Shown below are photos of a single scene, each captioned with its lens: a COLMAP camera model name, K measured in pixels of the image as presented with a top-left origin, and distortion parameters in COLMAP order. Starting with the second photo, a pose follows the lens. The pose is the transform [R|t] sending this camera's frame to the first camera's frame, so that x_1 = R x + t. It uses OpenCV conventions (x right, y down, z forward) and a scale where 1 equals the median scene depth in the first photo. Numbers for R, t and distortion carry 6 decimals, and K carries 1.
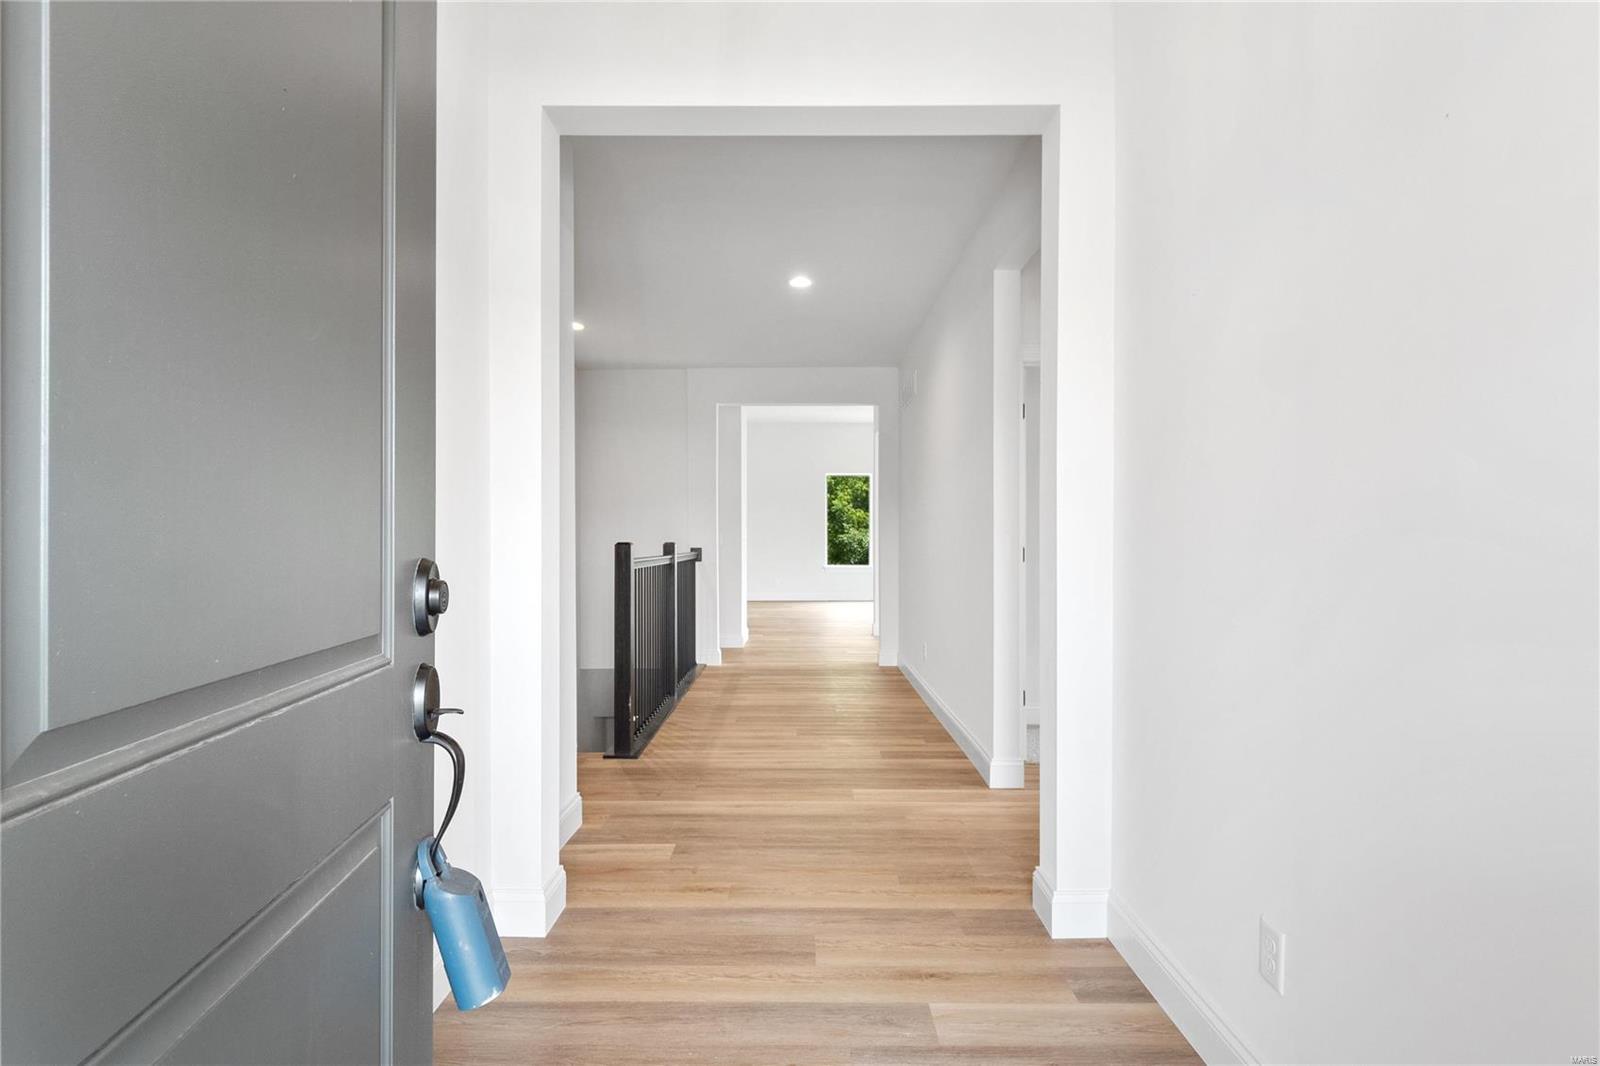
lens RADIAL K [[819.1, 0, 796.1], [0, 819.1, 537.2], [0, 0, 1]] dist [-0.002031, -0.001784]
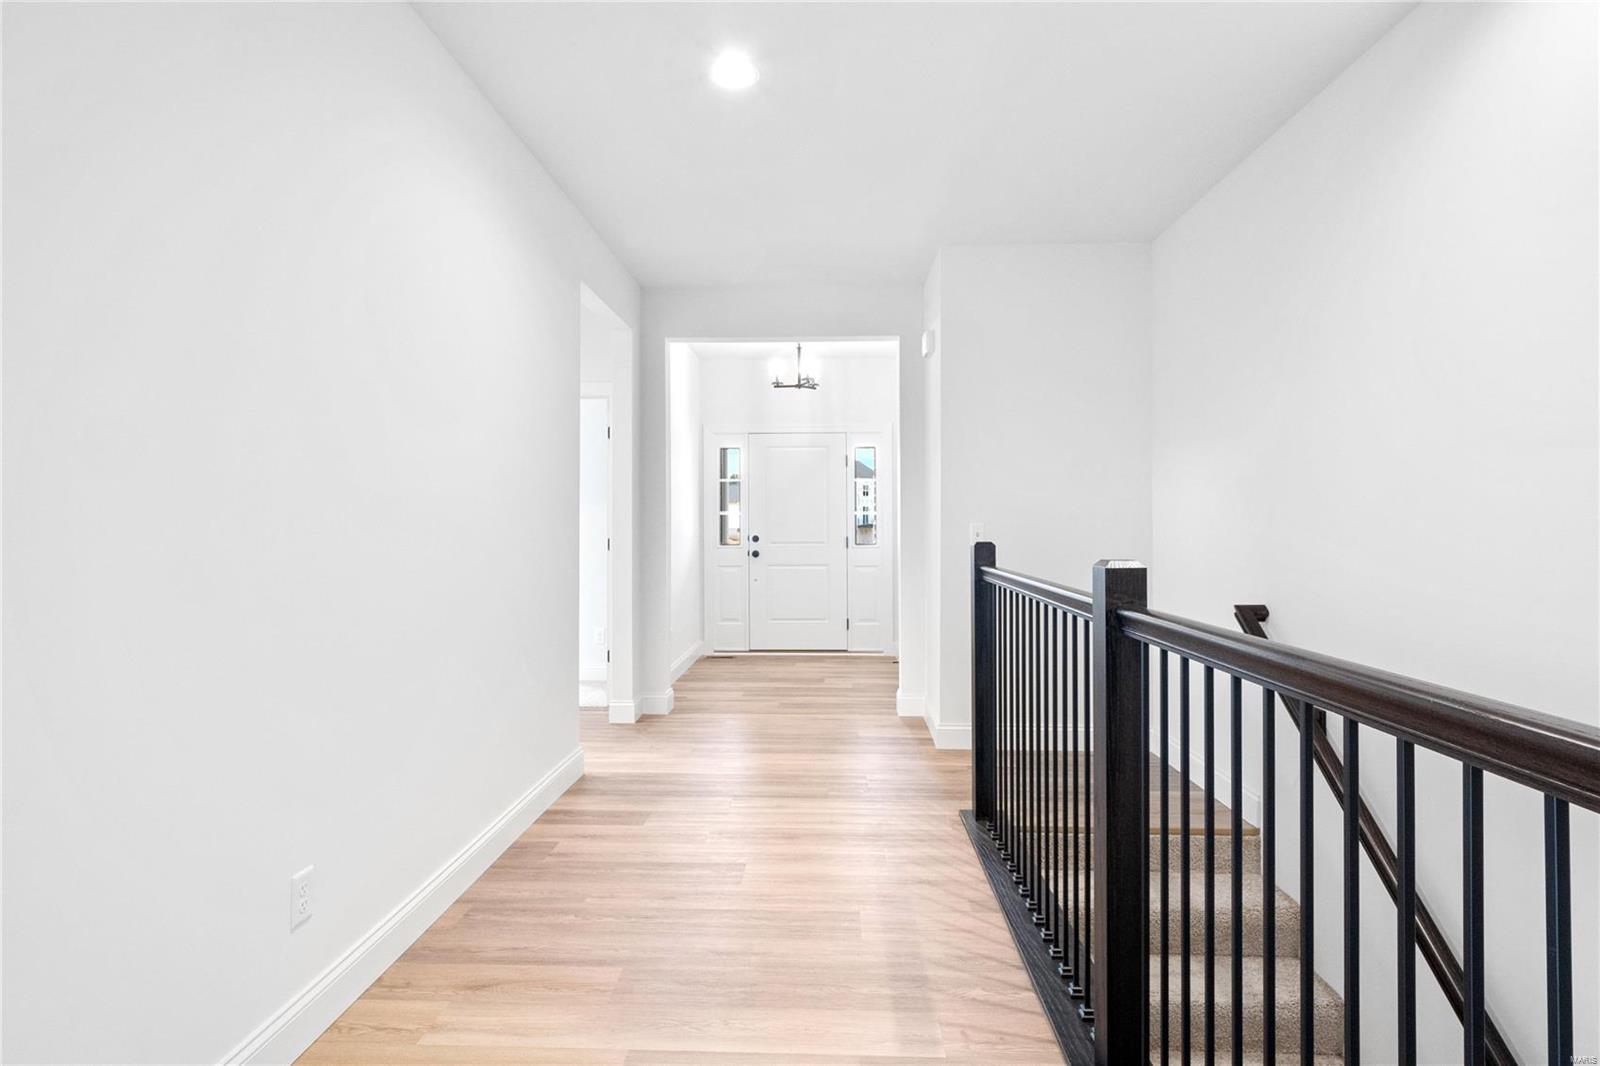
lens RADIAL K [[819.1, 0, 796.1], [0, 819.1, 537.2], [0, 0, 1]] dist [-0.002031, -0.001784]
pose [[-0.999554, 0.002193, 0.029791, -0.060374], [0.002759, 0.999816, 0.018979, -0.015365], [-0.029744, 0.019053, -0.999376, 1.796412]]
